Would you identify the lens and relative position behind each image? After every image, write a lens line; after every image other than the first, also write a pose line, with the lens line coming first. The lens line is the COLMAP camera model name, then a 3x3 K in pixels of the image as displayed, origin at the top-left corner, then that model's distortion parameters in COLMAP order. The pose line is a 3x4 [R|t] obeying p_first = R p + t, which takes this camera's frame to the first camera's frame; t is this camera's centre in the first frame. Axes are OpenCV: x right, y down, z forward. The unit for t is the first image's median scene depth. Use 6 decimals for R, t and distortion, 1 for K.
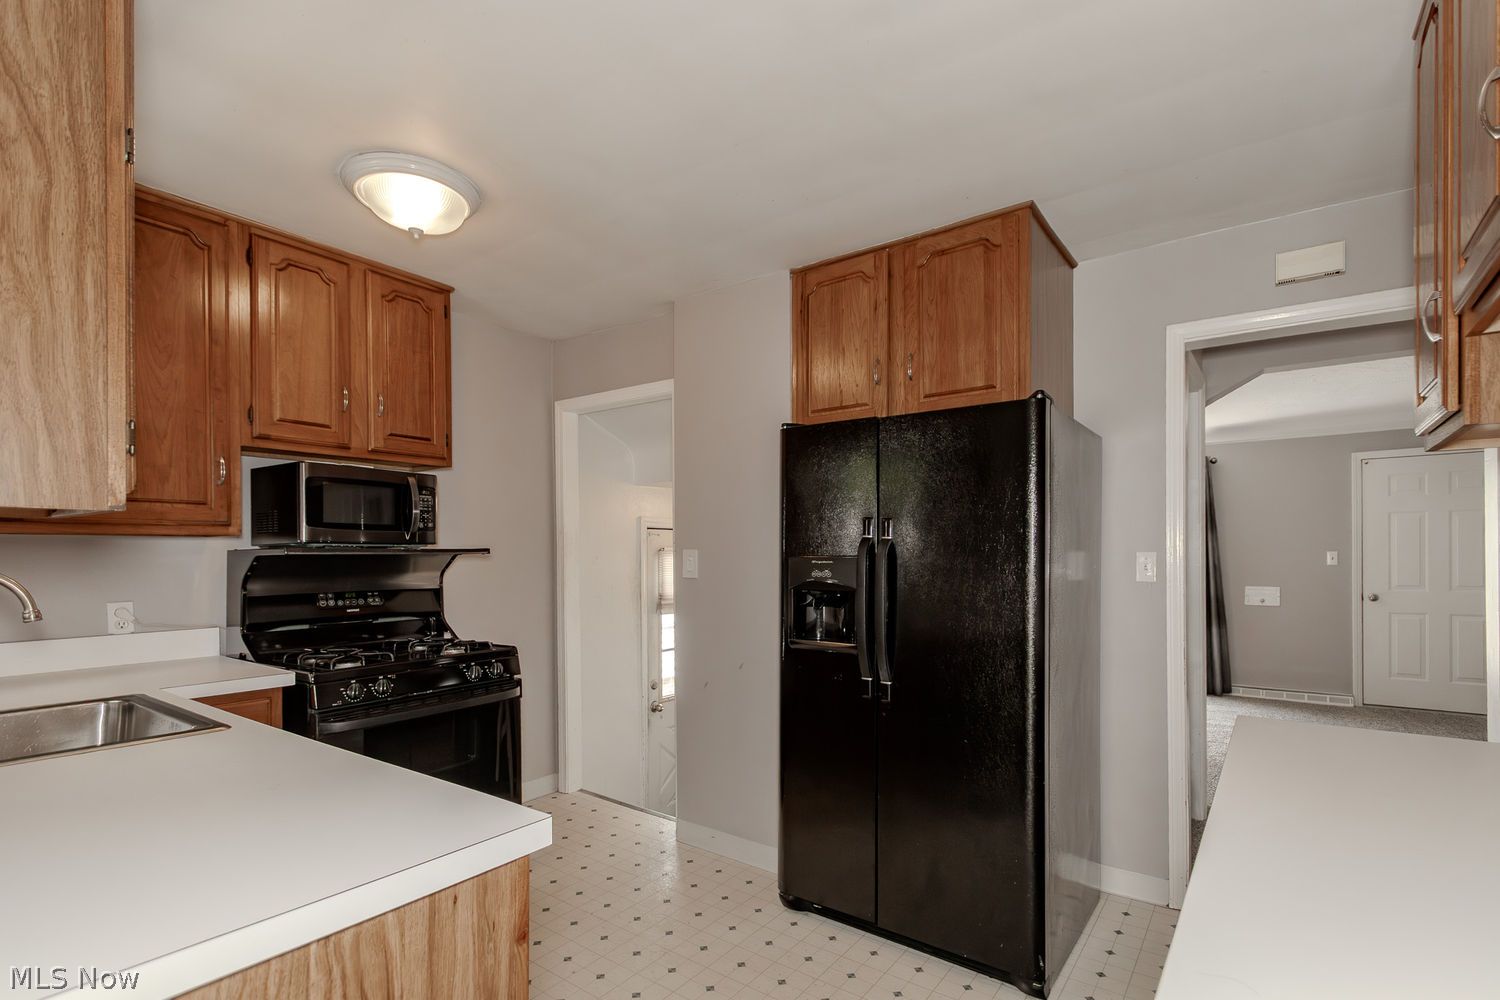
lens RADIAL K [[694.2, 0, 752.3], [0, 694.2, 550.7], [0, 0, 1]] dist [0.008843, -0.005210]
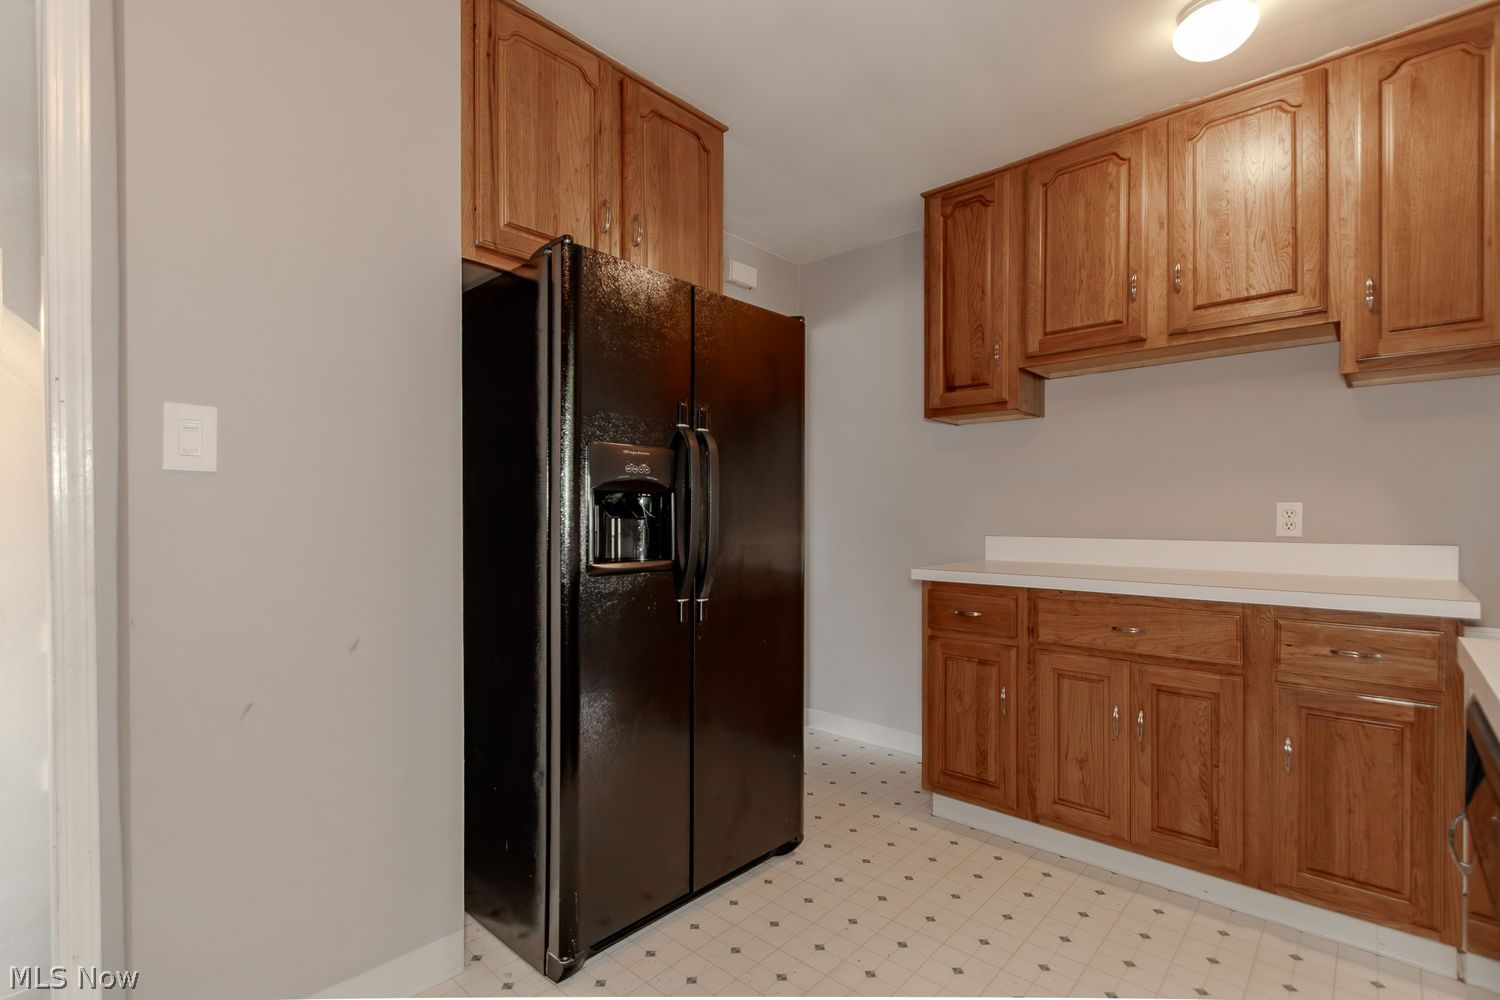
lens RADIAL K [[694.2, 0, 747.2], [0, 694.2, 514.1], [0, 0, 1]] dist [0.008843, -0.005210]
pose [[0.110050, -0.002080, 0.993924, -0.577954], [-0.010977, 0.999934, 0.003308, 0.072665], [-0.993865, -0.011274, 0.110020, 0.755398]]
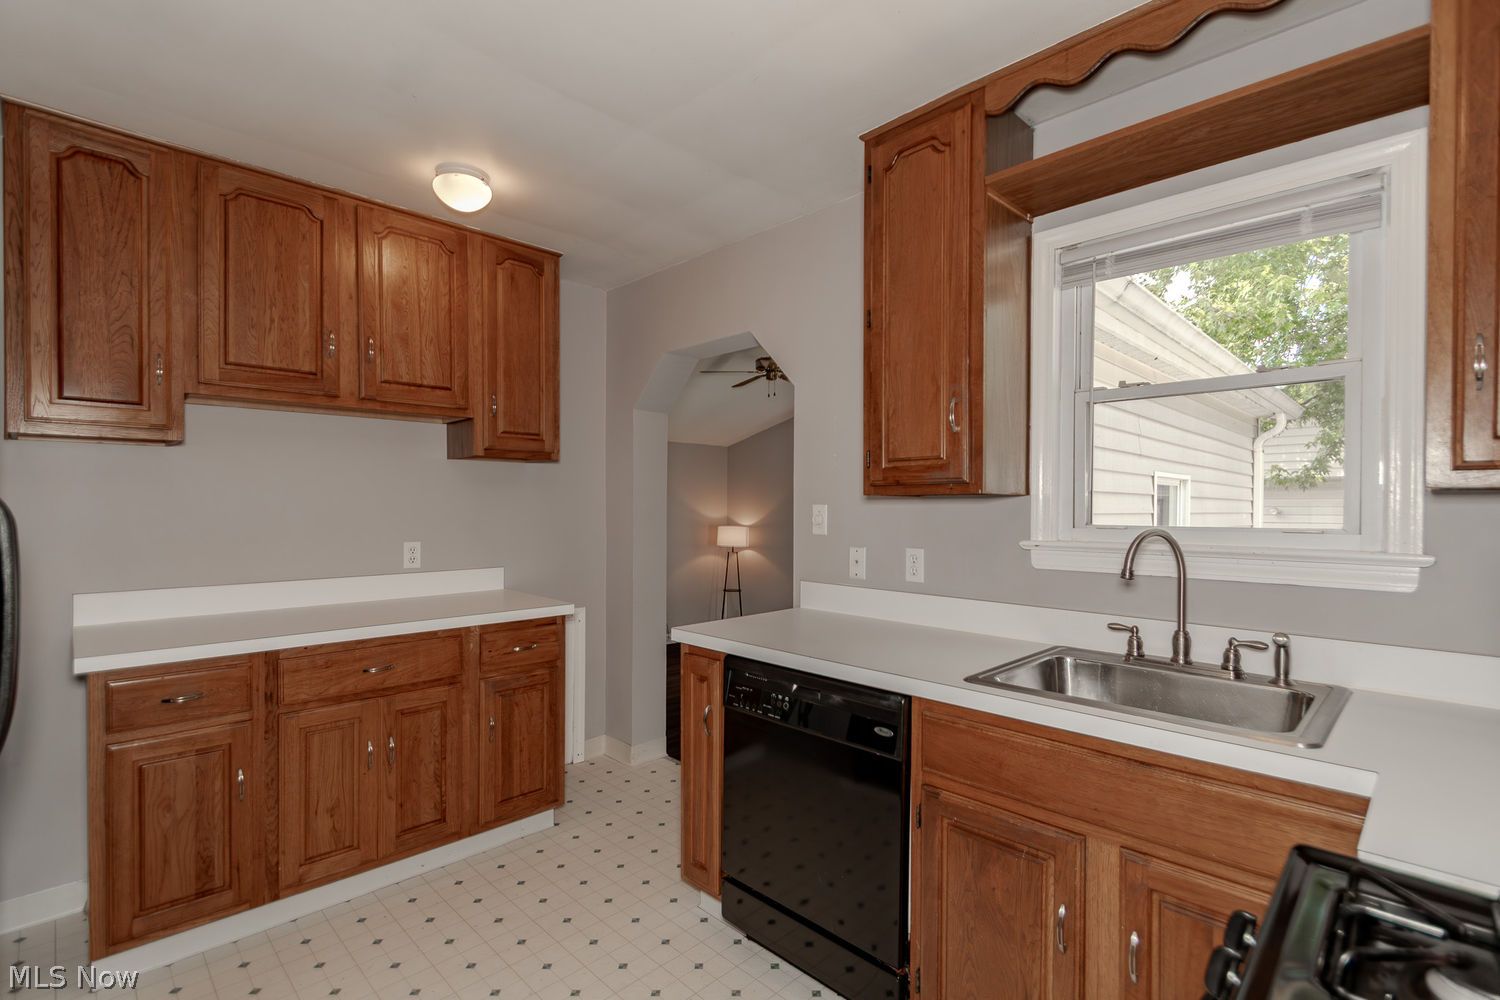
lens RADIAL K [[694.2, 0, 756.7], [0, 694.2, 507.5], [0, 0, 1]] dist [0.008843, -0.005210]
pose [[-0.986949, -0.002633, 0.161013, -0.348769], [-0.004029, 0.999957, -0.008345, 0.000909], [-0.160984, -0.008885, -0.986917, 1.221114]]
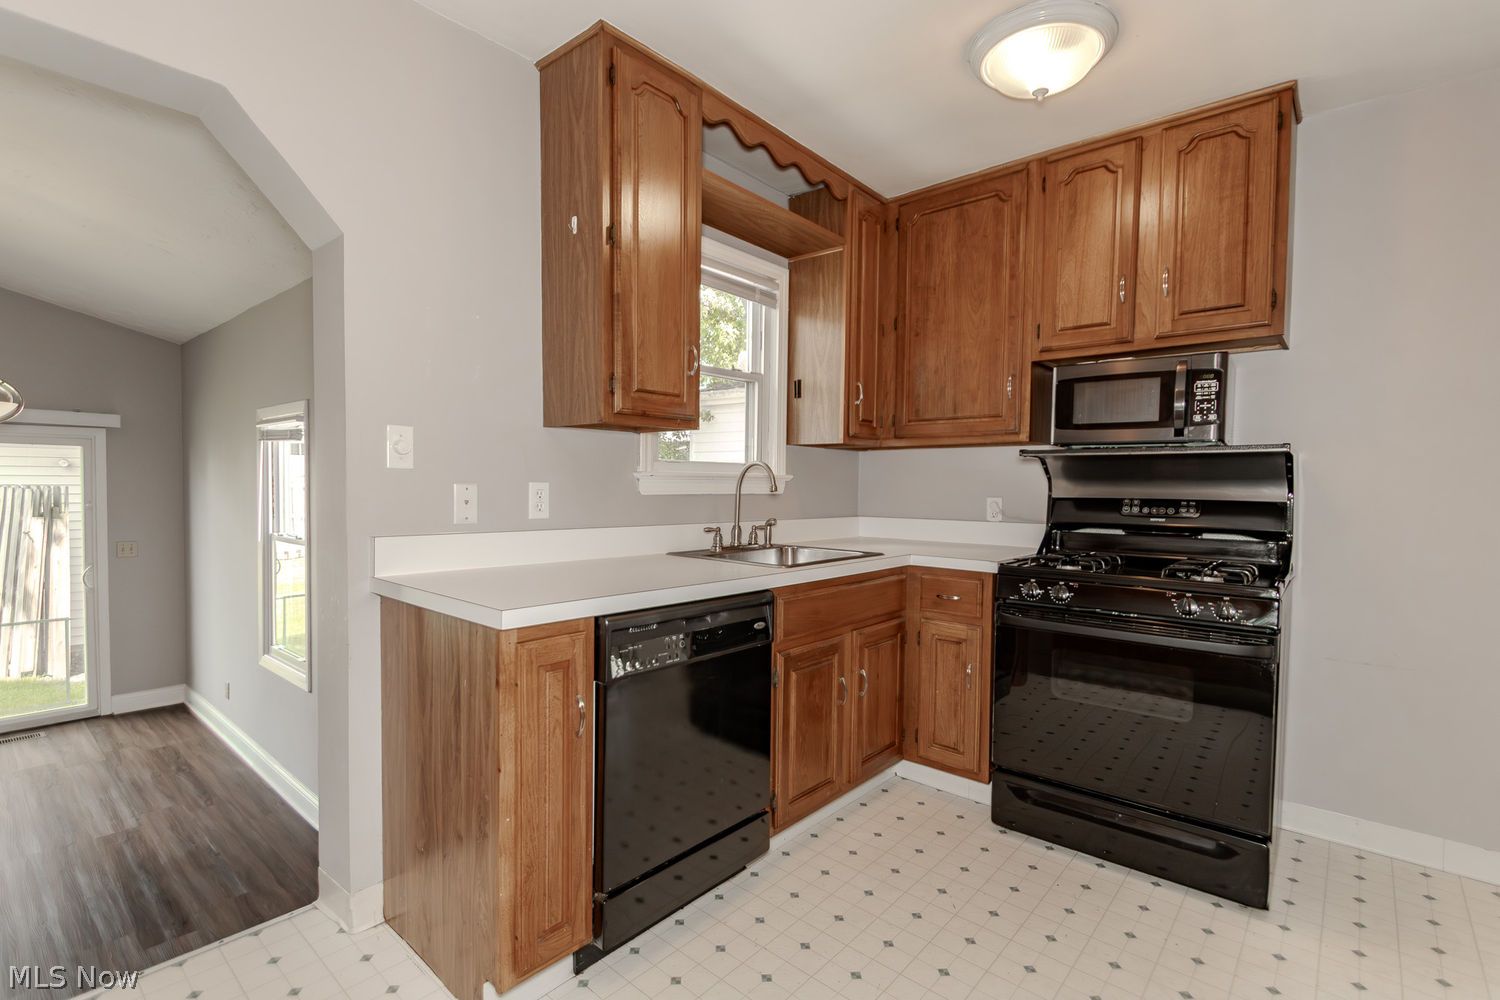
lens RADIAL K [[694.2, 0, 754.9], [0, 694.2, 507.1], [0, 0, 1]] dist [0.008843, -0.005210]
pose [[-0.083203, 0.037376, -0.995831, 0.409967], [-0.006612, 0.999254, 0.038057, 0.042391], [0.996511, 0.009751, -0.082894, 0.616949]]
